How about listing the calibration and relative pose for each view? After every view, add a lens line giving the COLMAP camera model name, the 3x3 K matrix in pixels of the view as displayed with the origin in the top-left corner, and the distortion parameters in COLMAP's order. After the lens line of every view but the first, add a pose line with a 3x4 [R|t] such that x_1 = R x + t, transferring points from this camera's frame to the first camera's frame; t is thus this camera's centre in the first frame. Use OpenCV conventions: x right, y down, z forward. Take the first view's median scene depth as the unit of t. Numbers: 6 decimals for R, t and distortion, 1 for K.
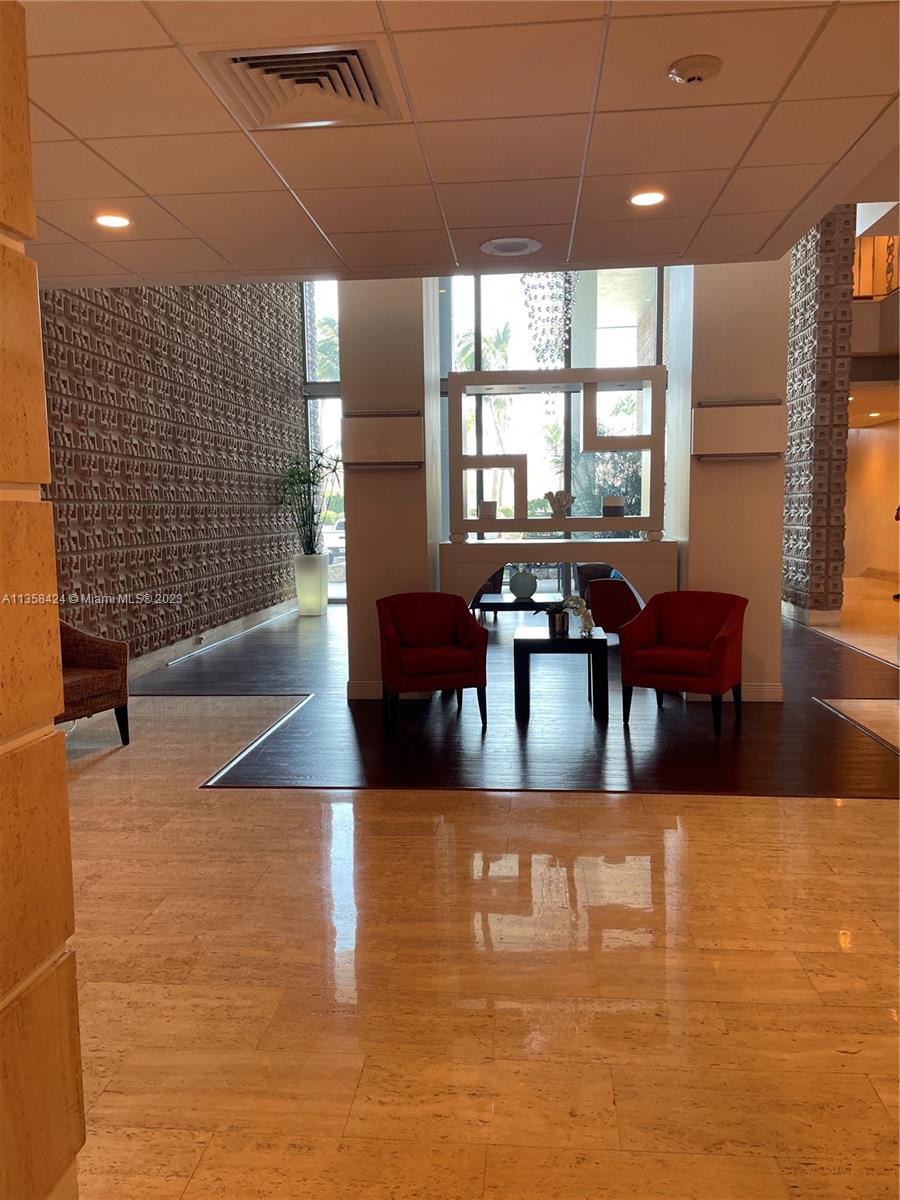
lens RADIAL K [[905.9, 0, 448.7], [0, 905.9, 595.6], [0, 0, 1]] dist [0.120842, -0.187313]
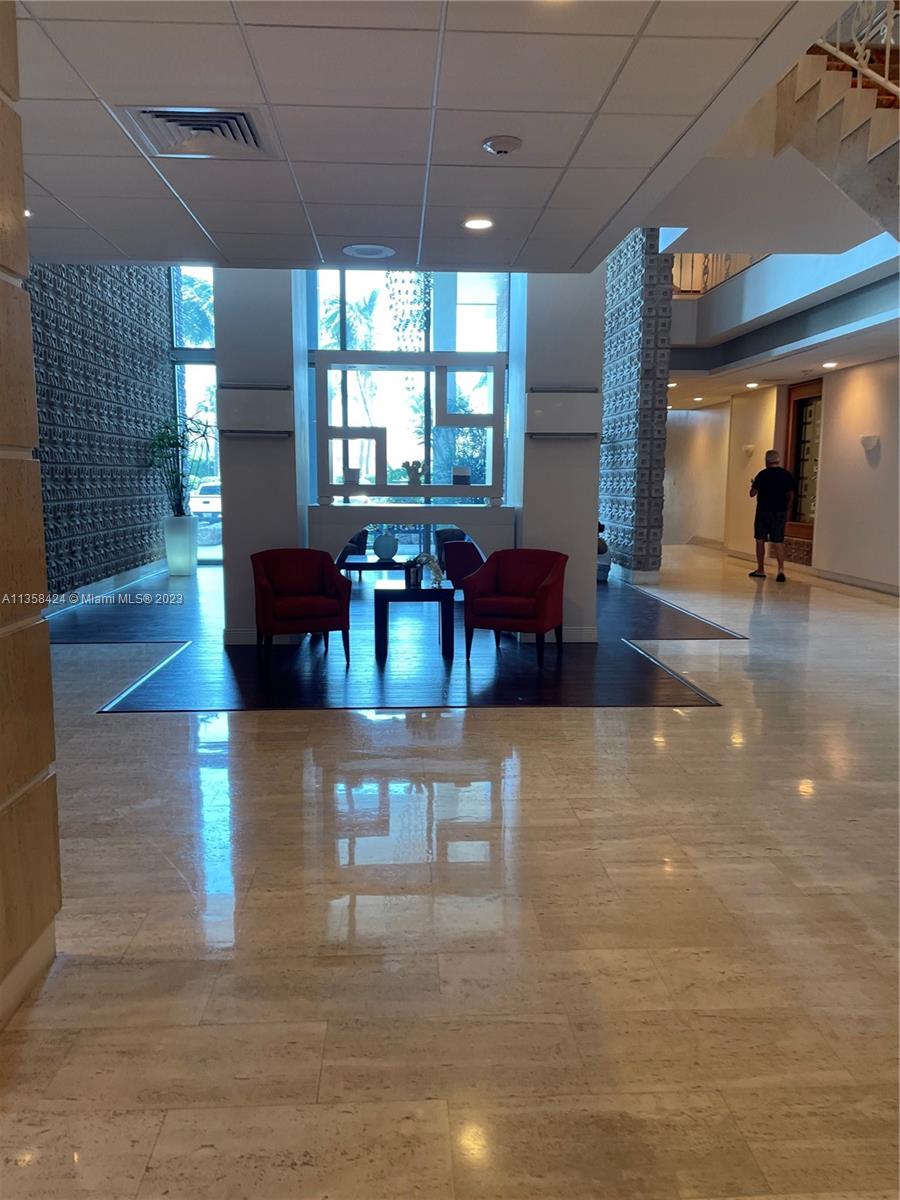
lens RADIAL K [[905.9, 0, 448.7], [0, 905.9, 595.6], [0, 0, 1]] dist [0.120842, -0.187313]
pose [[0.989421, 0.000010, 0.145073, -0.001196], [-0.004957, 0.999418, 0.033738, 0.013990], [-0.144988, -0.034101, 0.988846, -0.130312]]
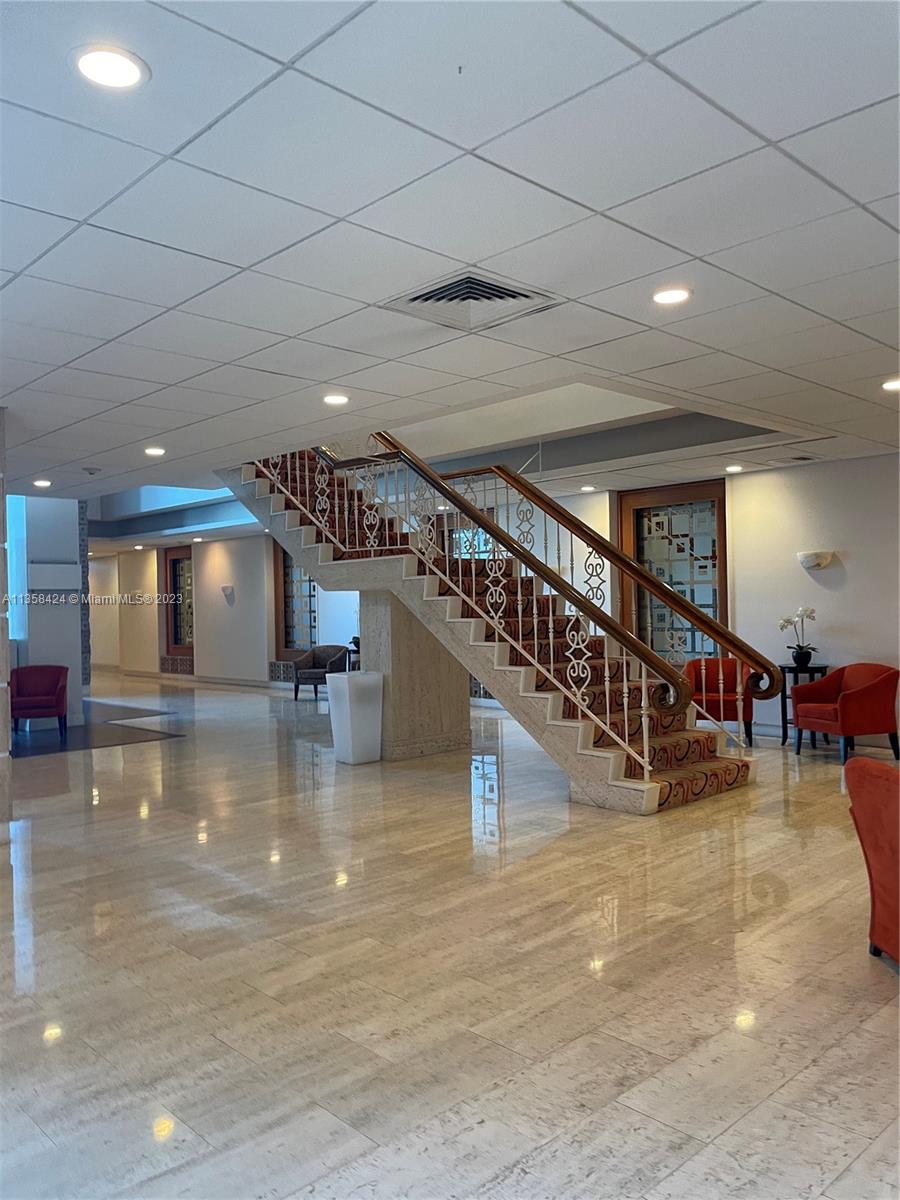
lens RADIAL K [[905.9, 0, 448.7], [0, 905.9, 595.6], [0, 0, 1]] dist [0.120842, -0.187313]
pose [[0.655430, 0.009629, 0.755195, -0.470550], [0.086373, 0.992403, -0.087615, 0.074635], [-0.750301, 0.122654, 0.649619, -0.640642]]
